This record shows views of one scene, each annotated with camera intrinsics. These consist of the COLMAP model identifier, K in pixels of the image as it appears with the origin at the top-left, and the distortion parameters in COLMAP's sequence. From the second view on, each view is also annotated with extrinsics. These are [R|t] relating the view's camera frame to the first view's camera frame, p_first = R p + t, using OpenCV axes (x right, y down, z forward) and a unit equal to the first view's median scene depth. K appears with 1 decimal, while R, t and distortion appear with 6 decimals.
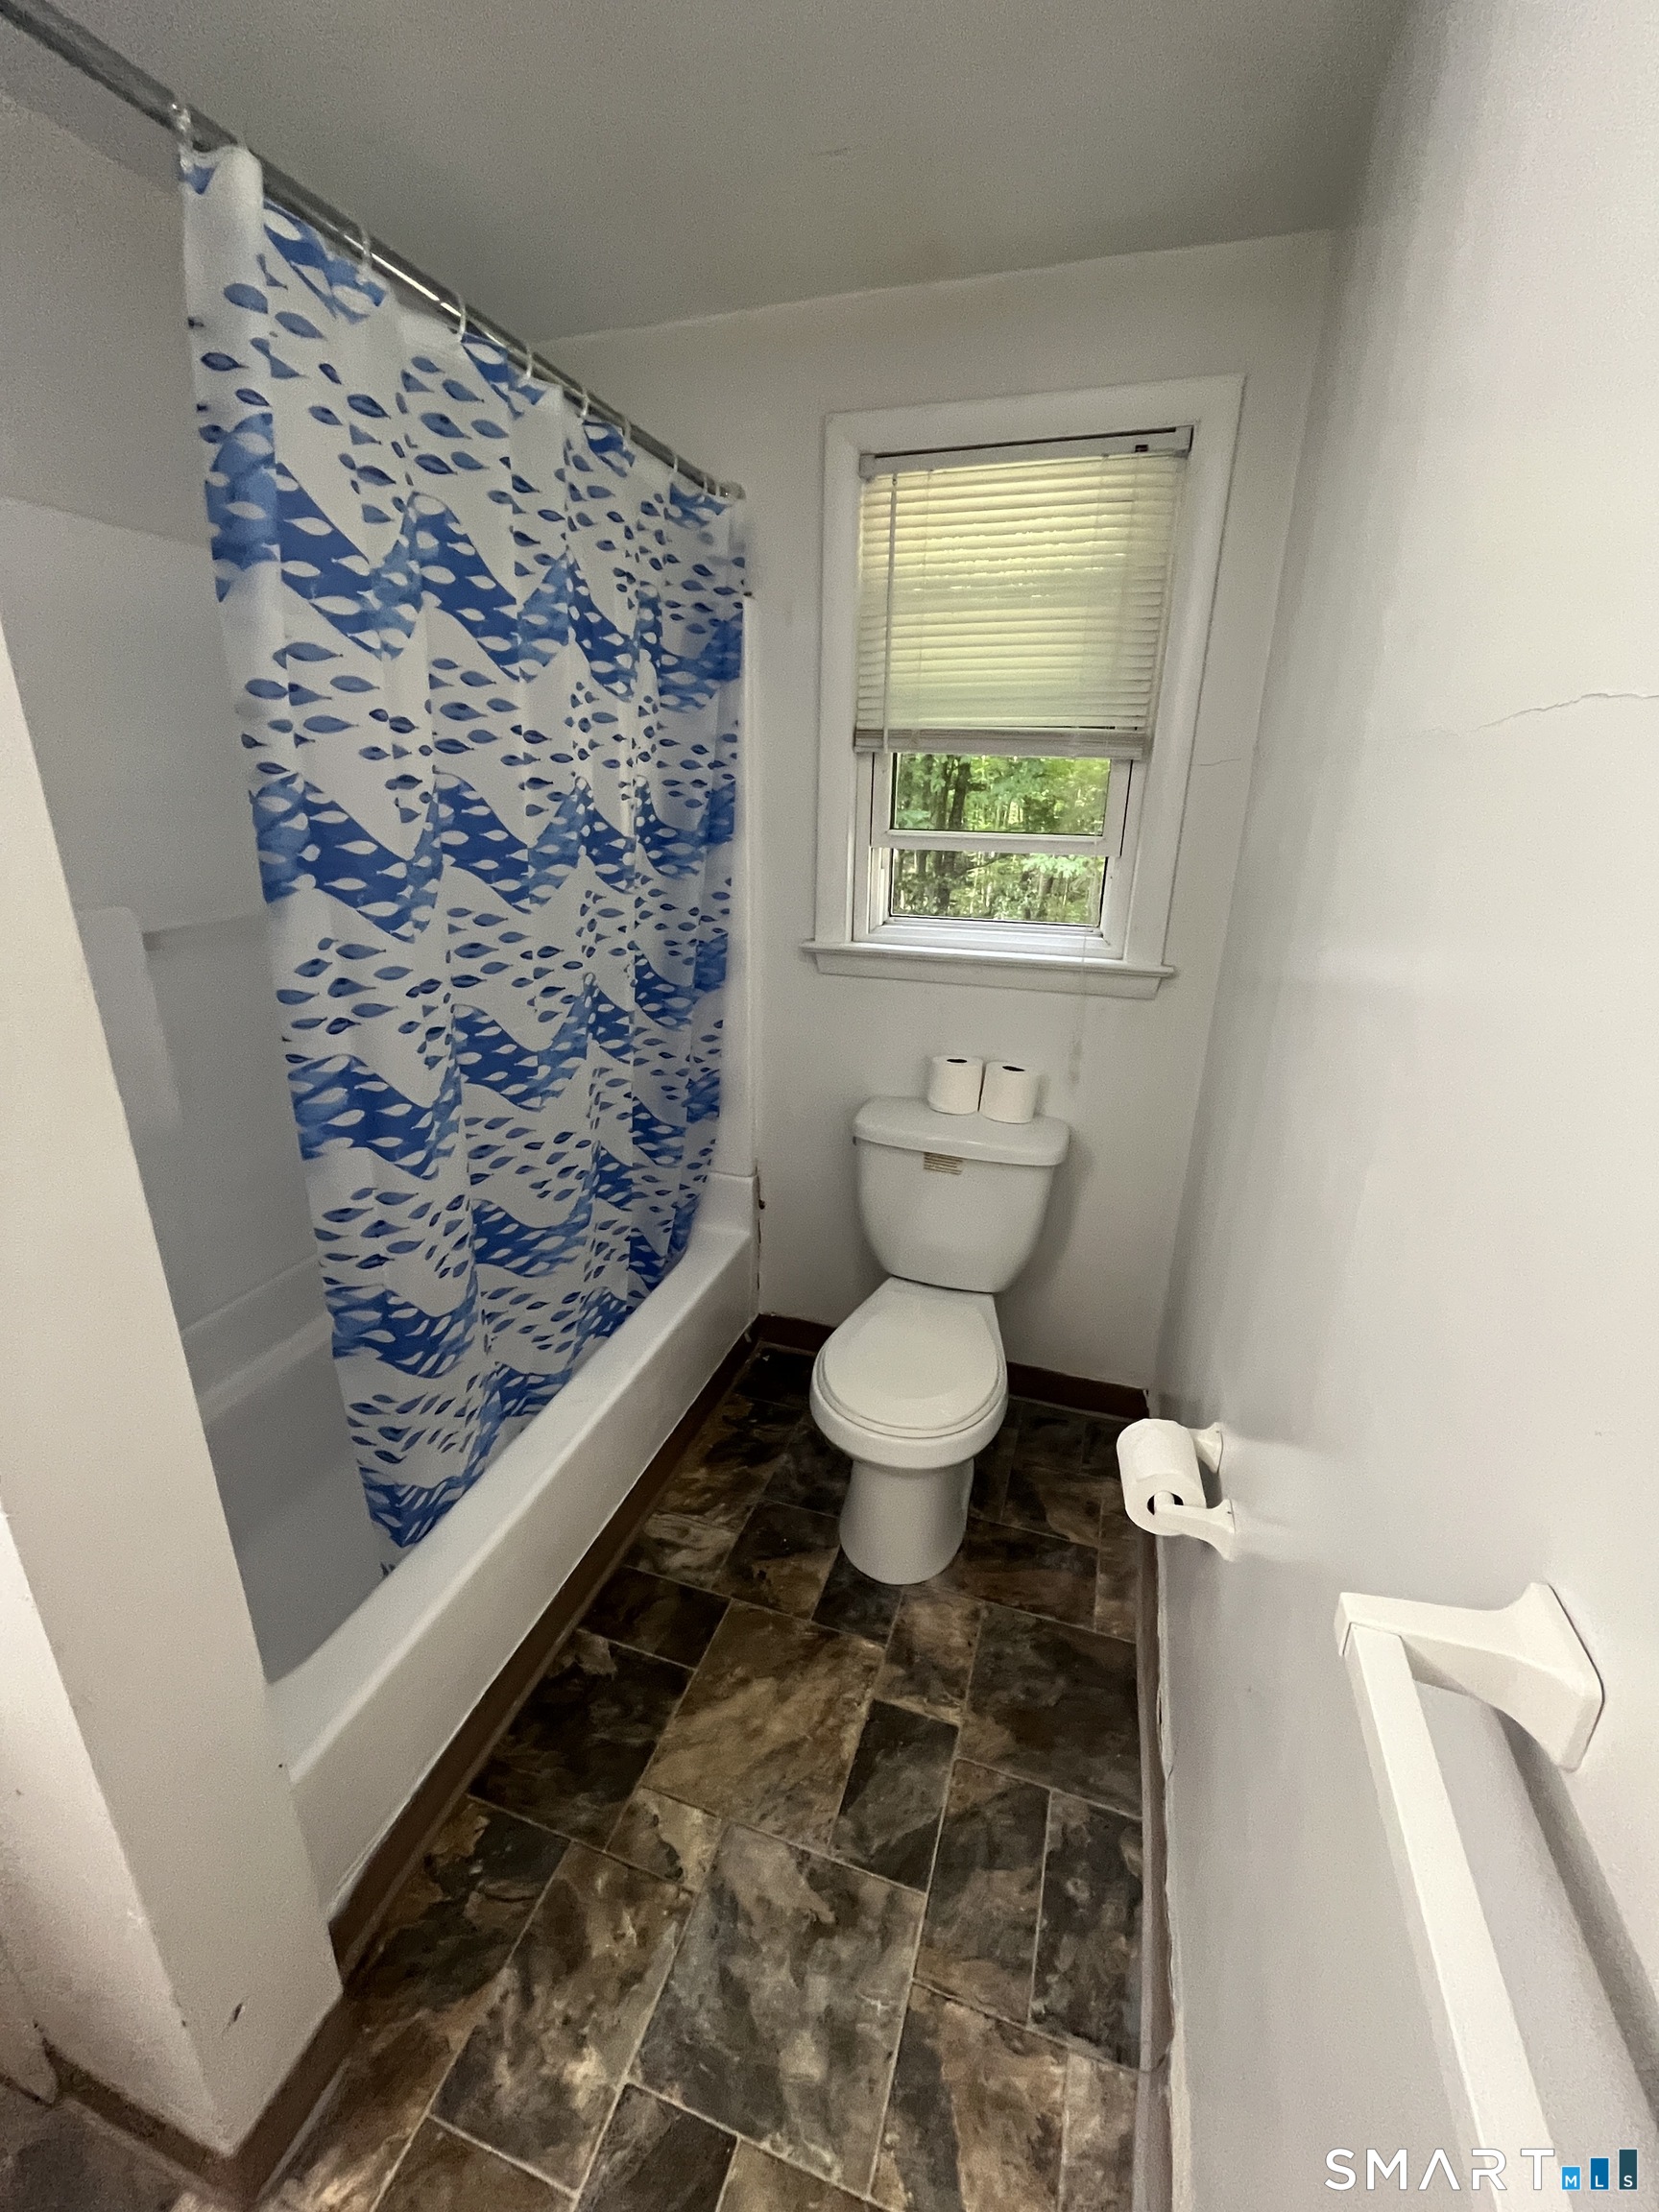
lens RADIAL K [[900.9, 0, 824.4], [0, 900.9, 1100.9], [0, 0, 1]] dist [-0.009141, 0.000675]
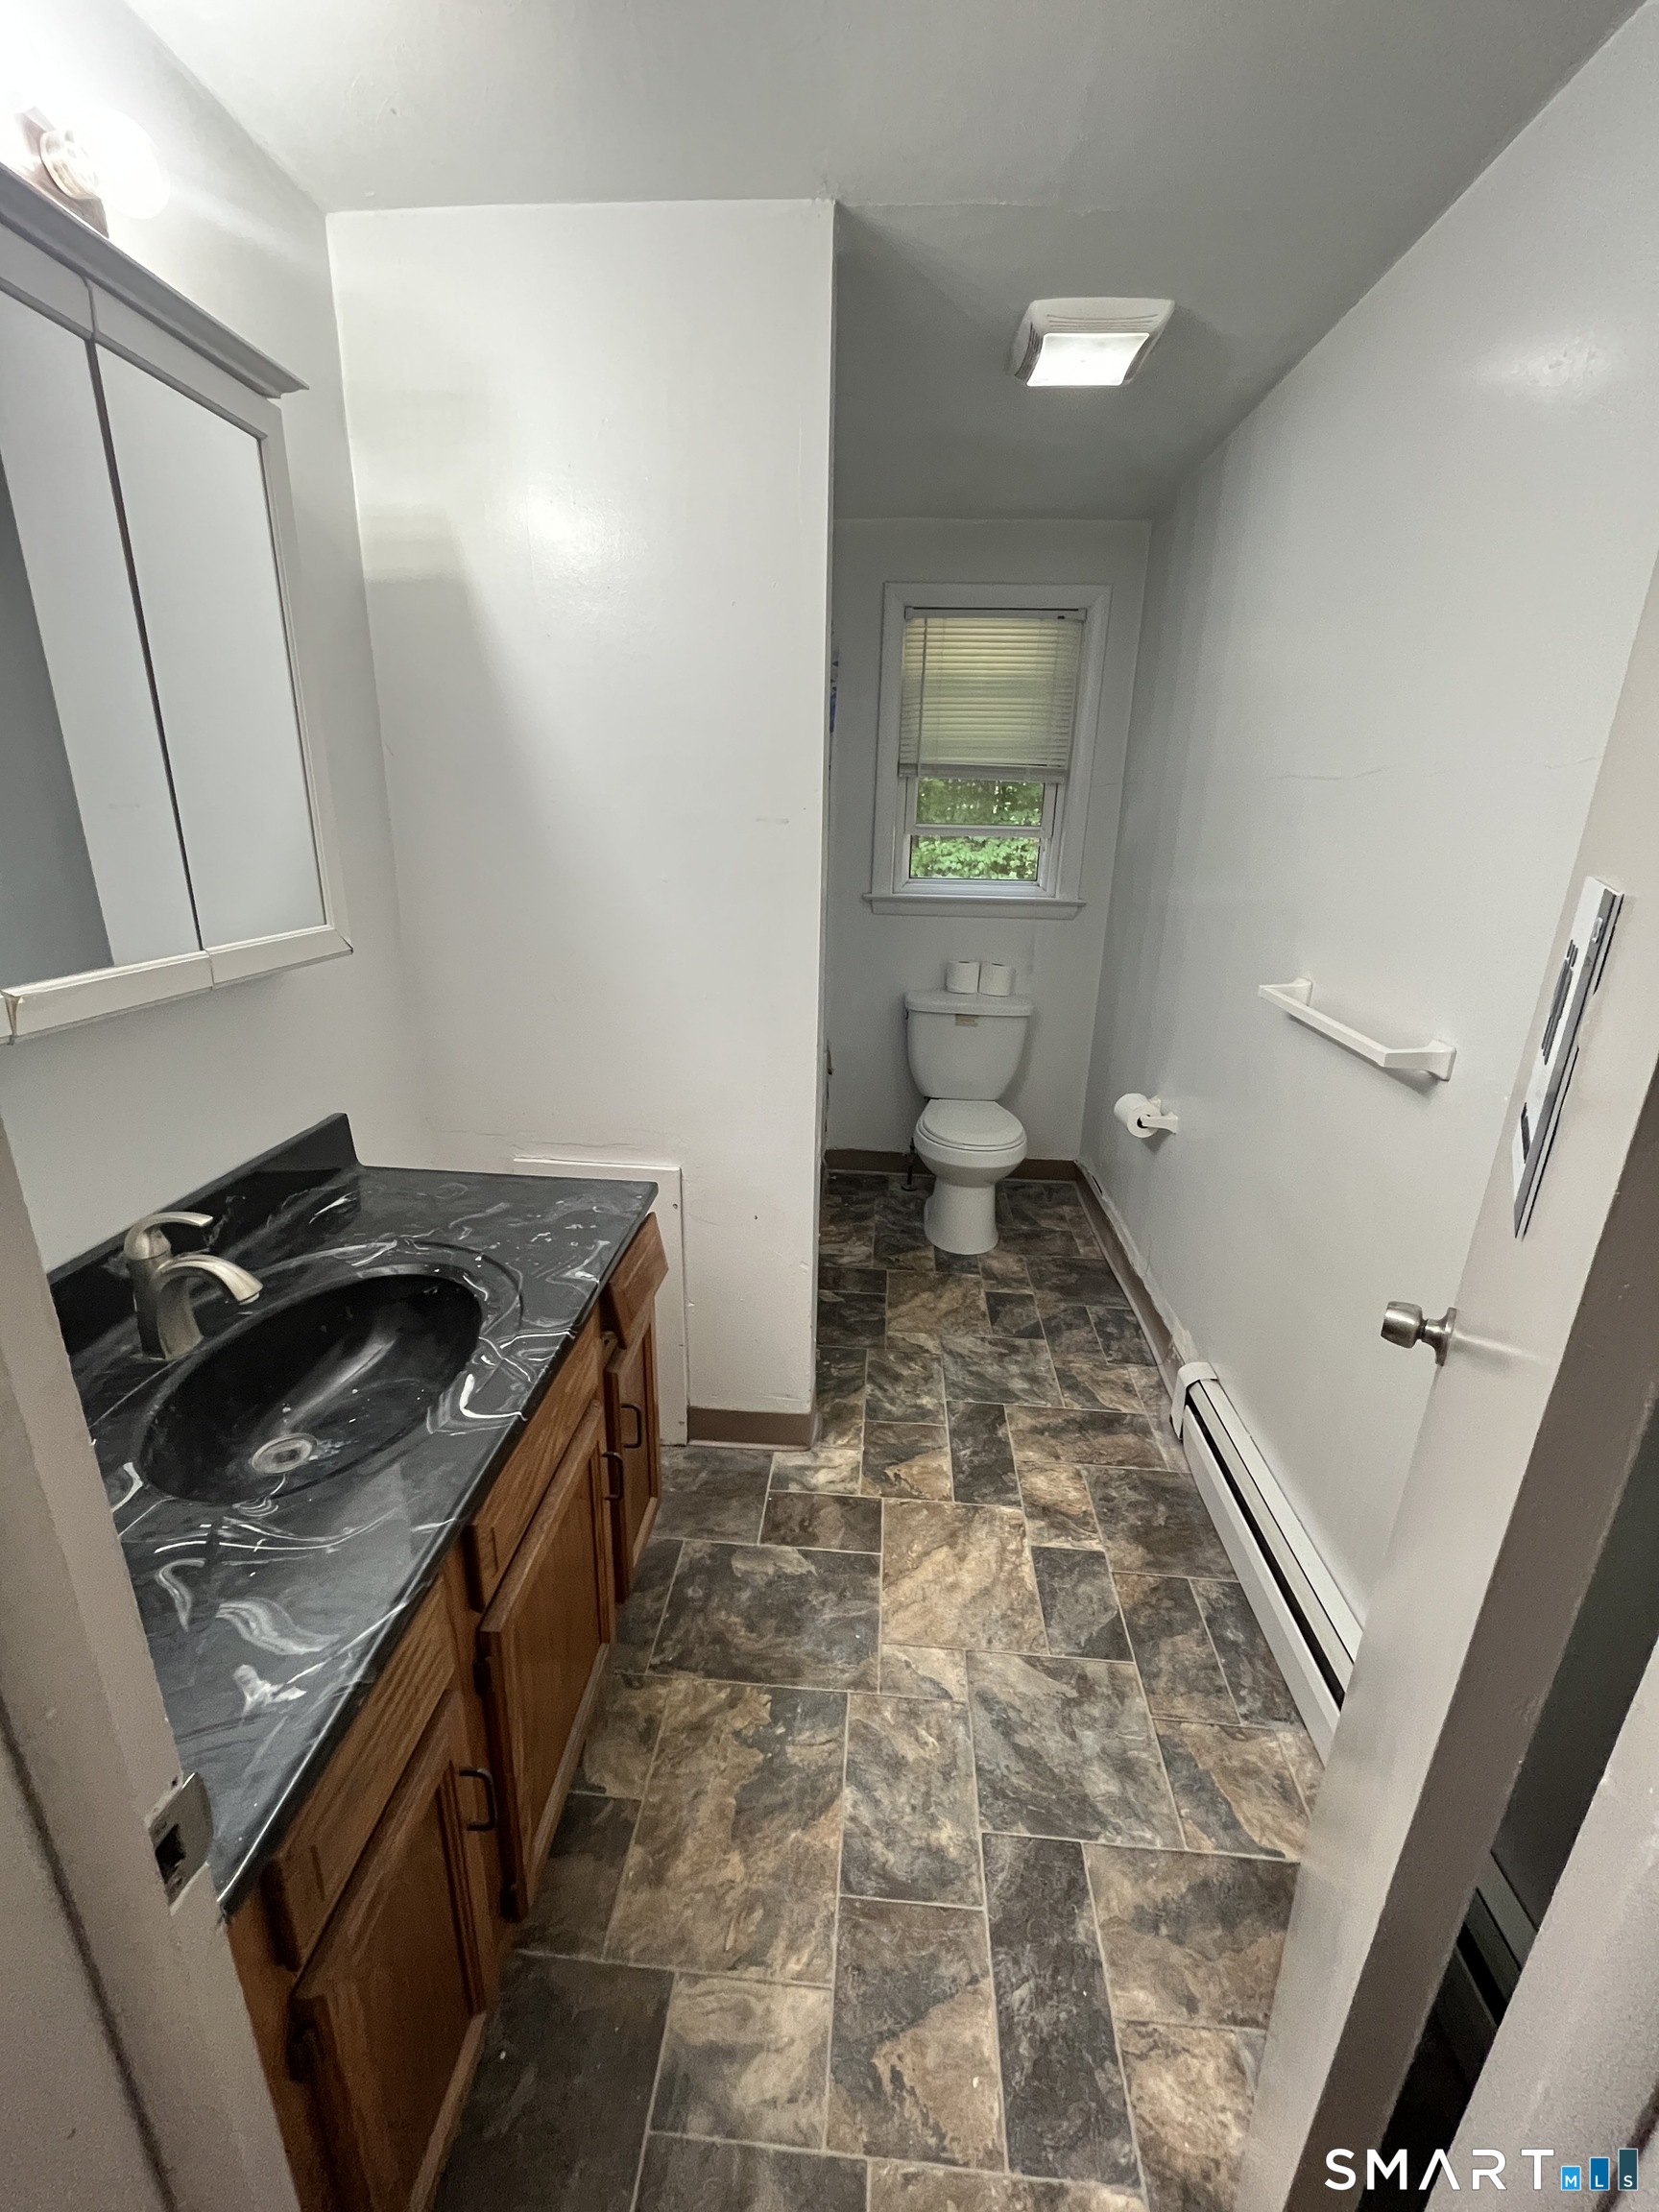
lens RADIAL K [[900.9, 0, 825.9], [0, 900.9, 1102.2], [0, 0, 1]] dist [-0.009141, 0.000675]
pose [[0.970241, -0.074395, 0.230430, -0.583756], [0.076529, 0.997067, -0.000326, 0.226982], [-0.229730, 0.017951, 0.973089, -0.643722]]
